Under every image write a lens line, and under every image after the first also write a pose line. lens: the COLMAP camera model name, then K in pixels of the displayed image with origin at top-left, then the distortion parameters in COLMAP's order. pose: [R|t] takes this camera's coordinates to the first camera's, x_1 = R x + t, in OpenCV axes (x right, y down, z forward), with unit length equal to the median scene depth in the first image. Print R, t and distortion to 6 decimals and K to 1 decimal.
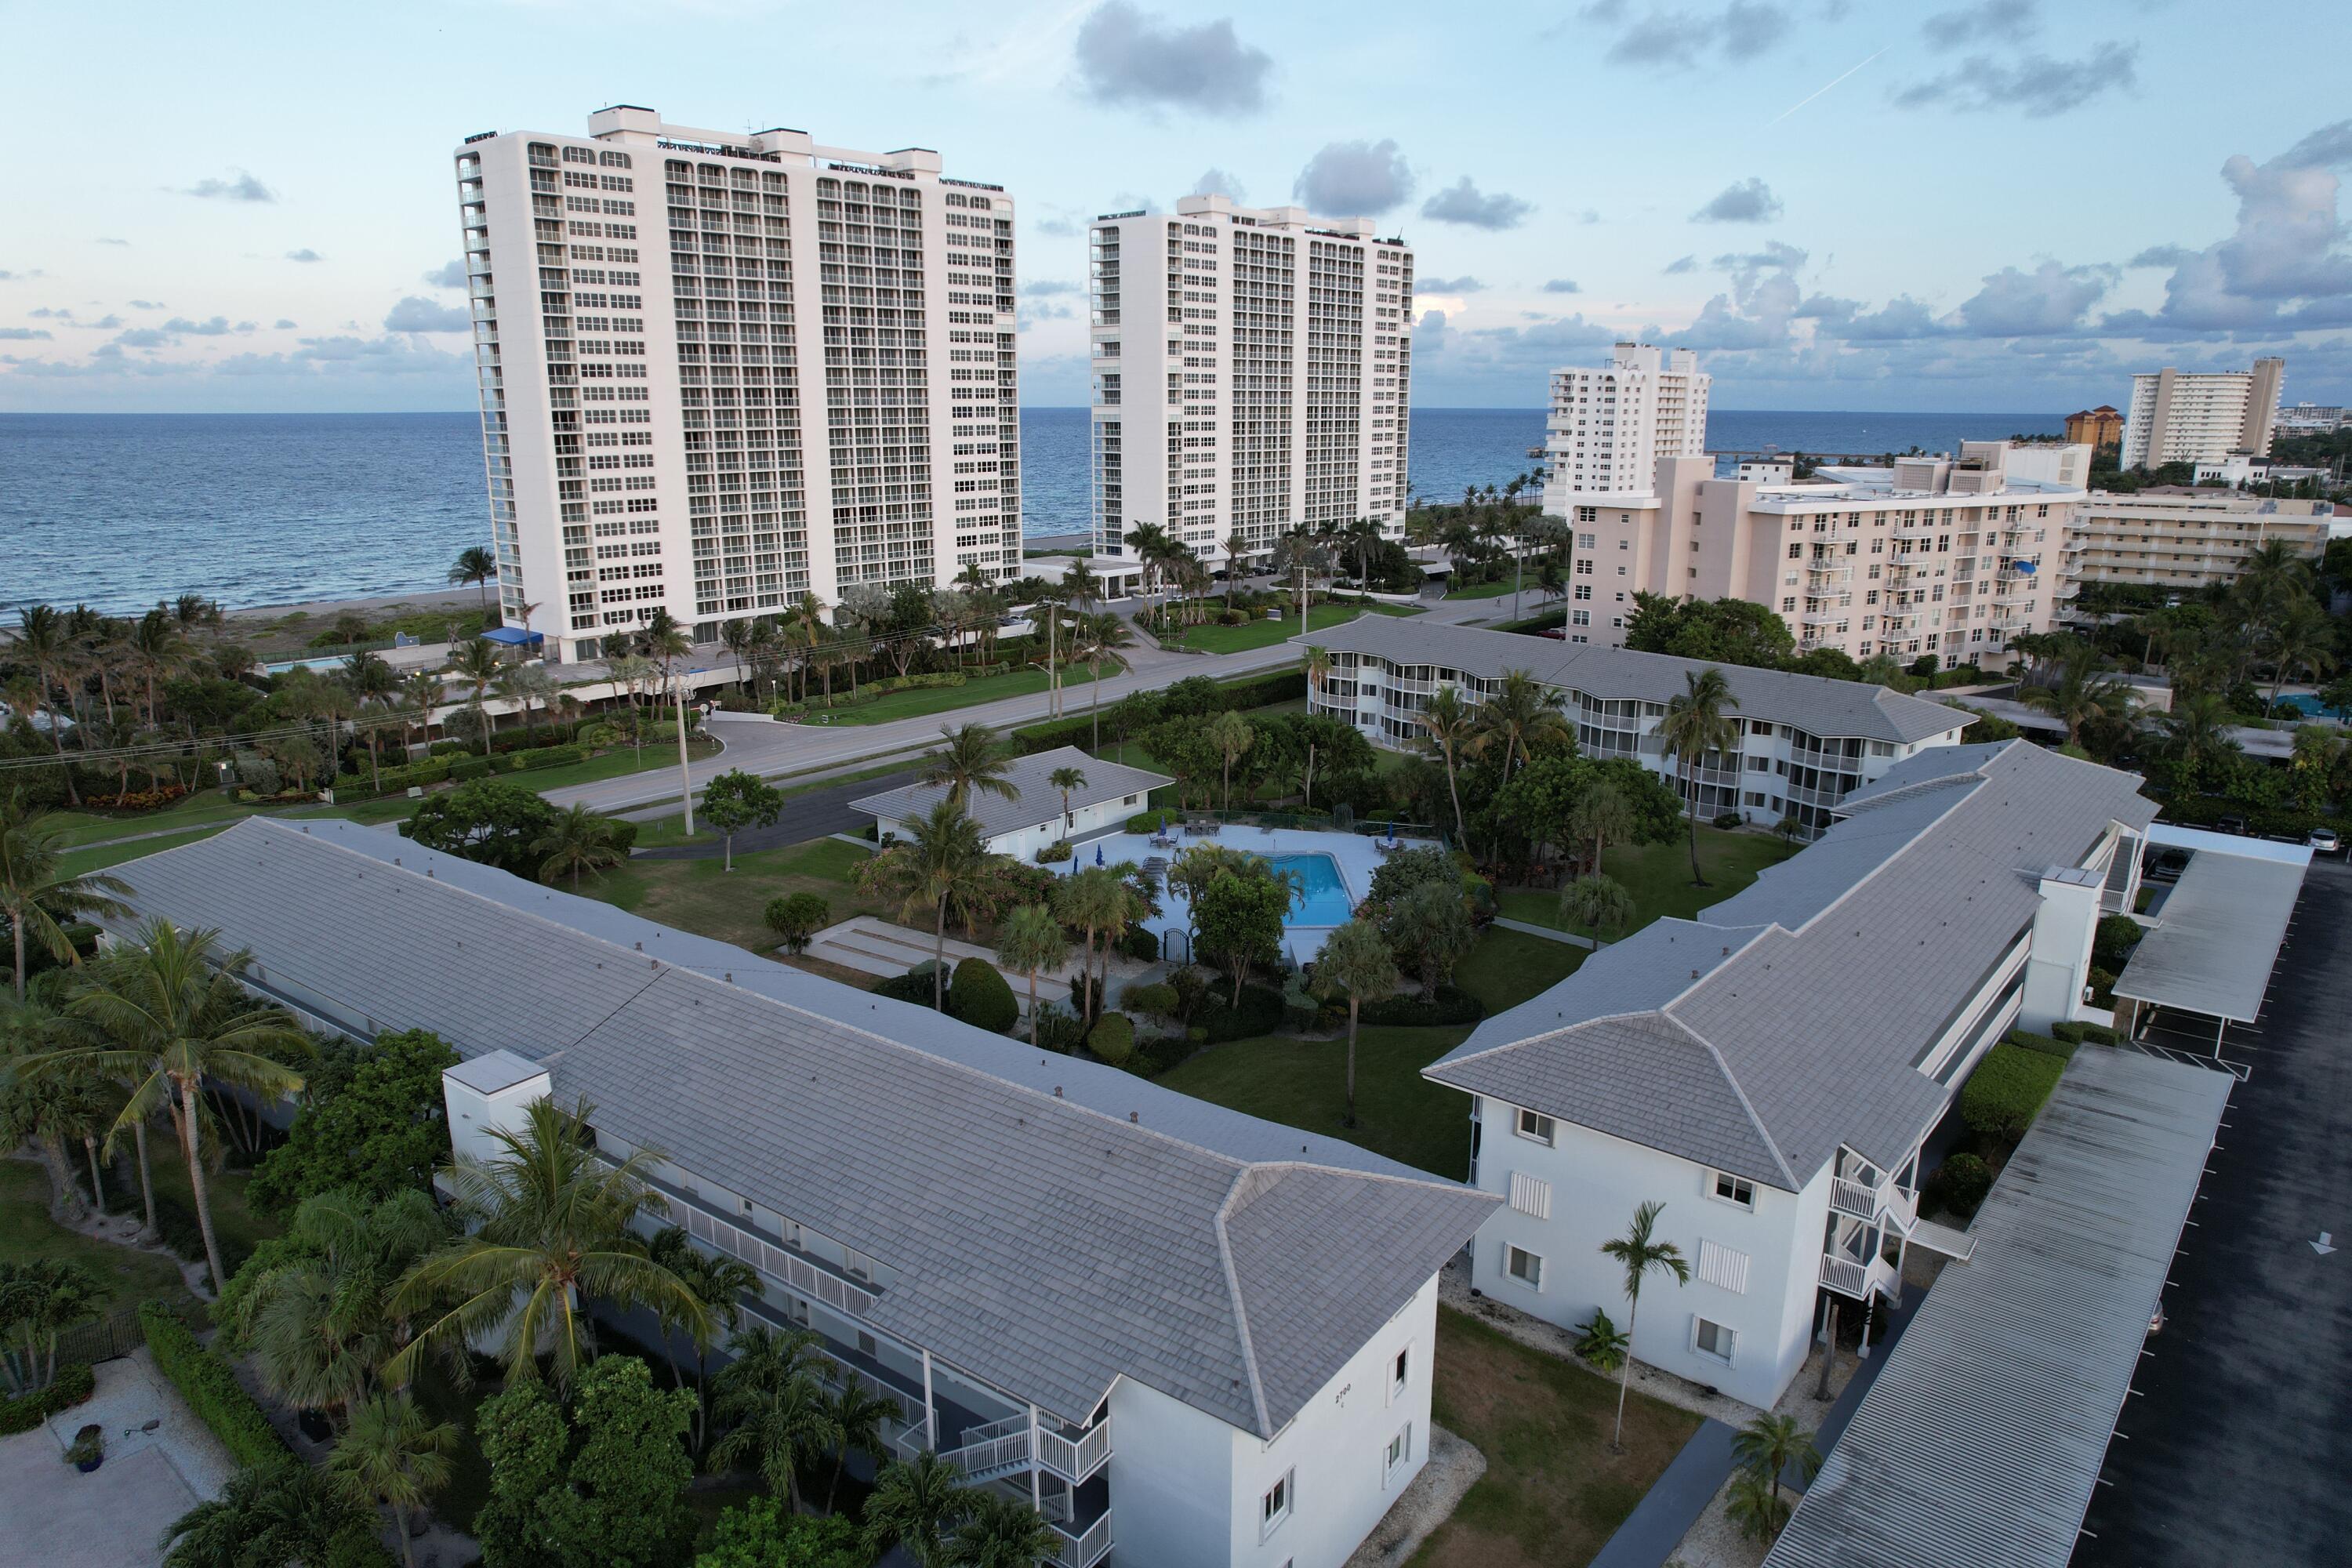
lens RADIAL K [[1498.8, 0, 1157.6], [0, 1498.8, 786.2], [0, 0, 1]] dist [-0.062932, 0.064003]
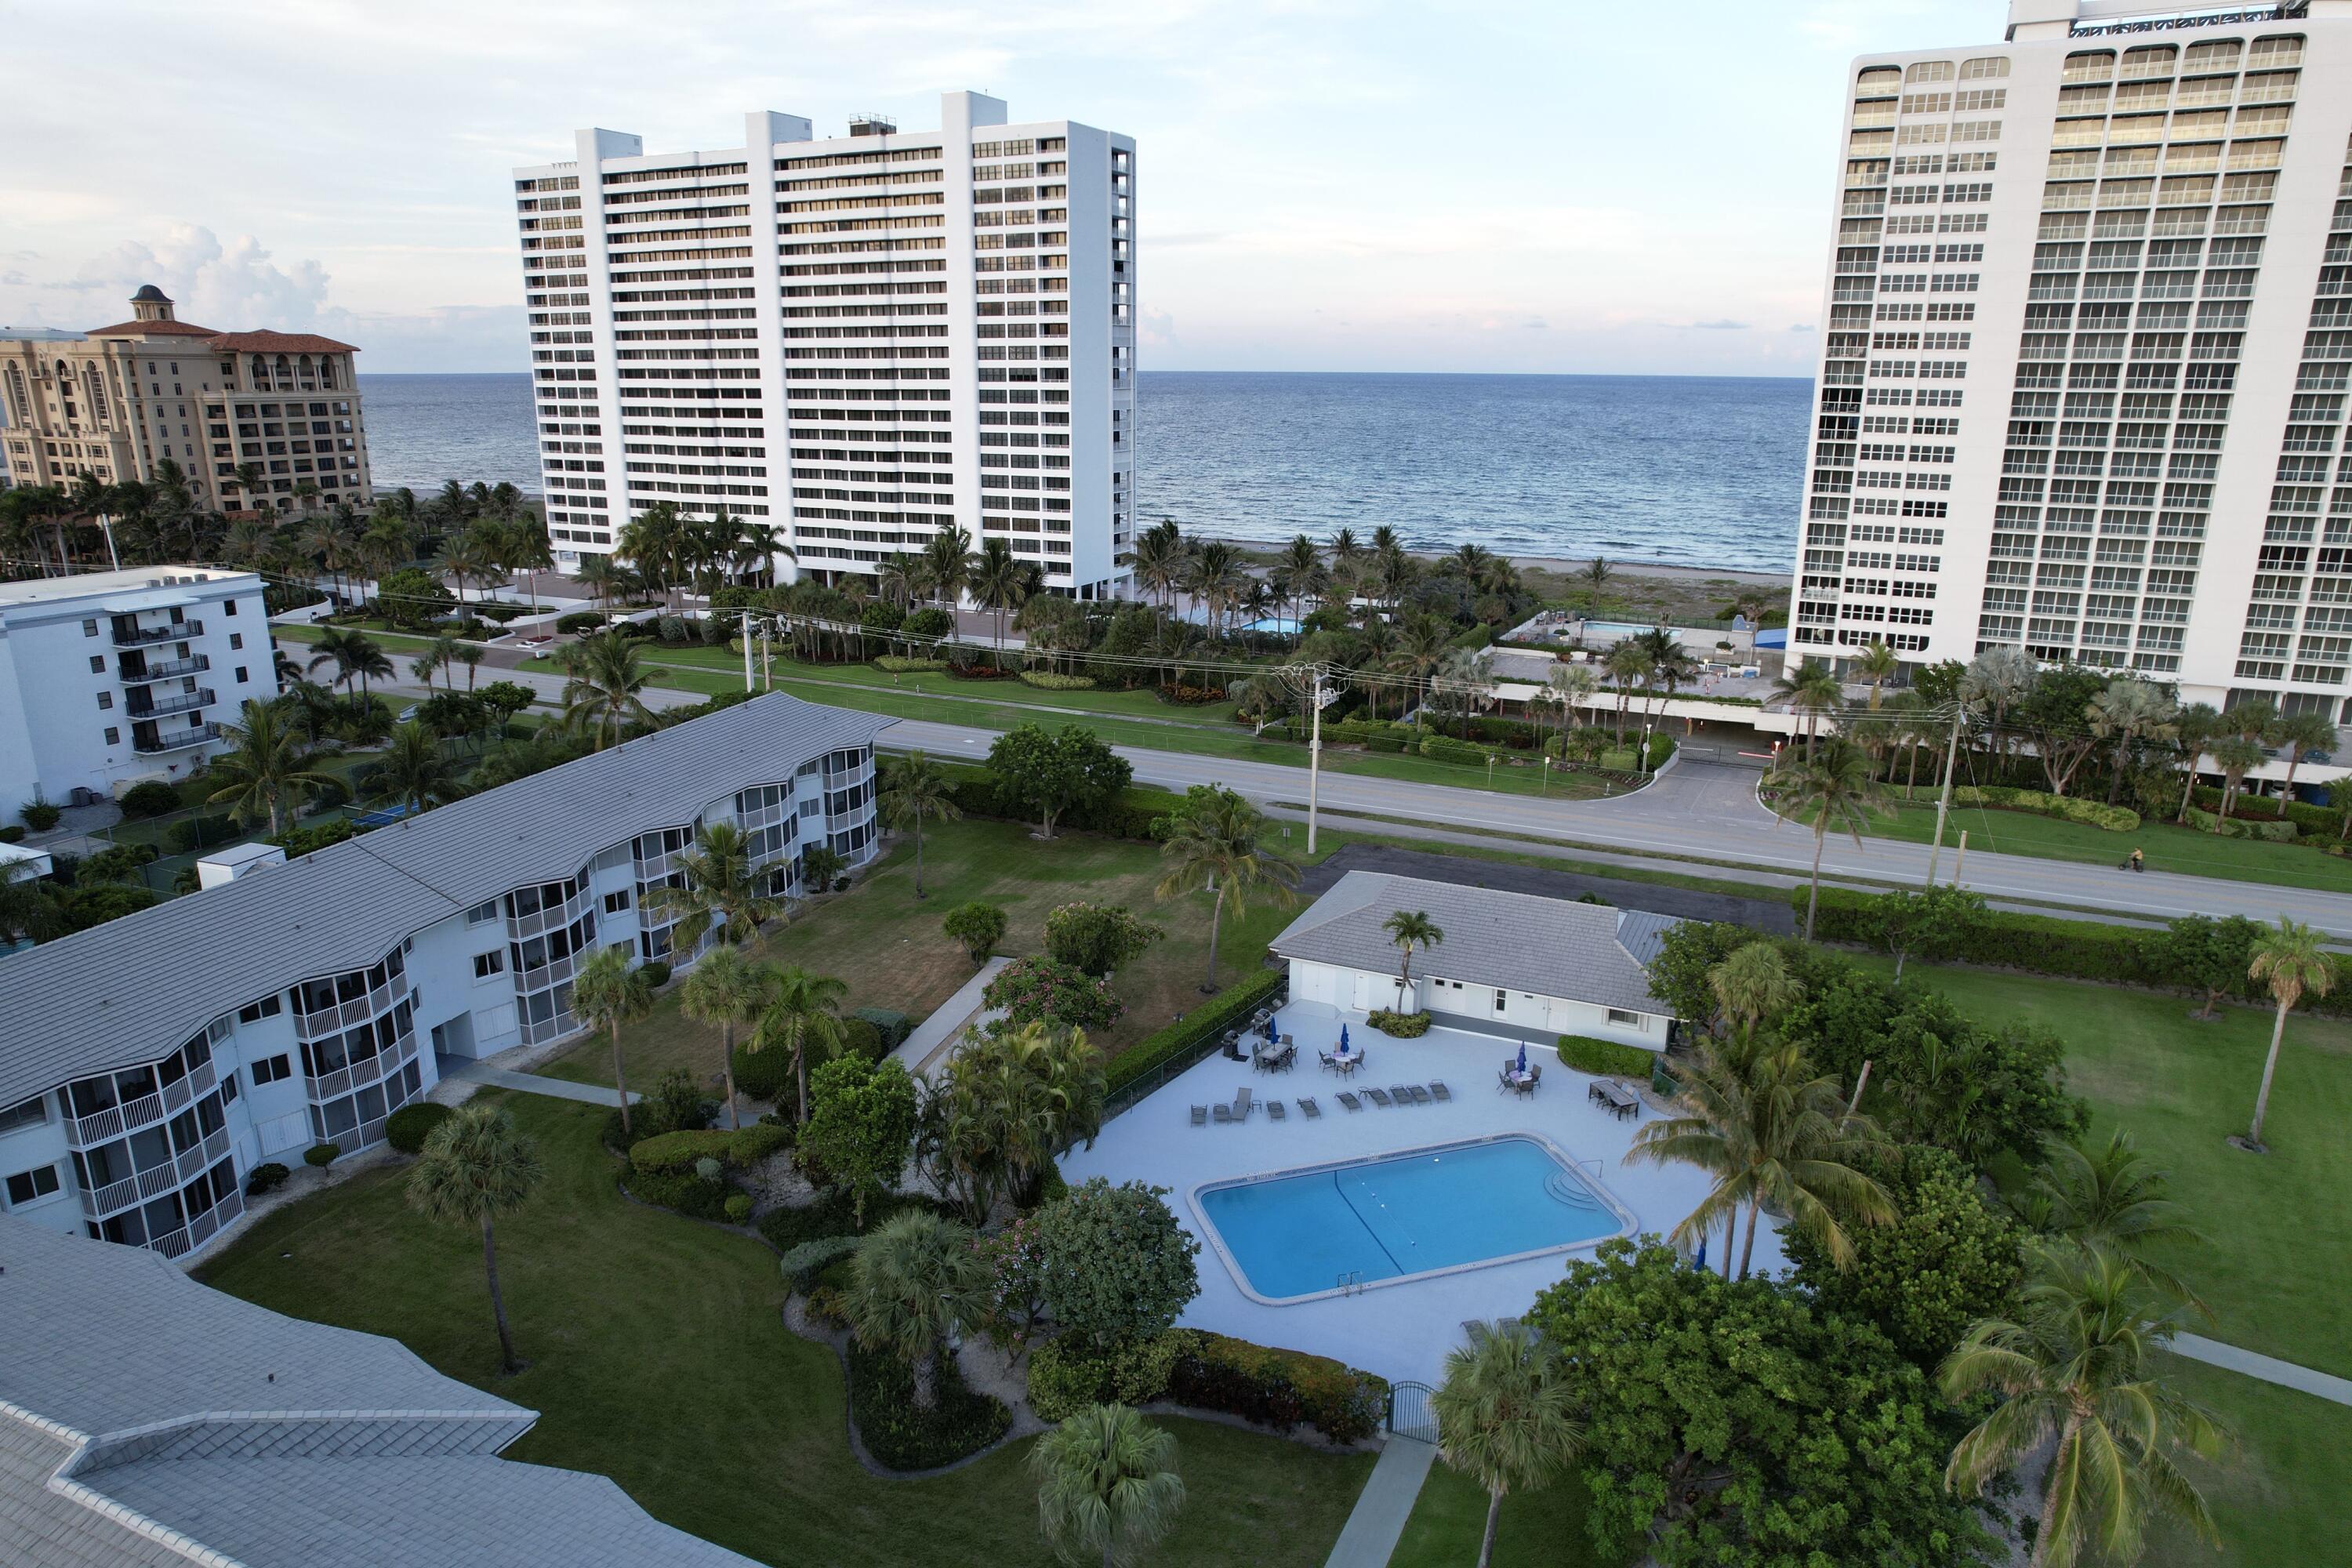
lens RADIAL K [[1498.8, 0, 1181.0], [0, 1498.8, 786.8], [0, 0, 1]] dist [-0.062932, 0.064003]
pose [[0.294362, 0.263653, -0.918607, 0.310983], [-0.244625, 0.949958, 0.194263, -0.103621], [0.923856, 0.167531, 0.344128, 0.378962]]
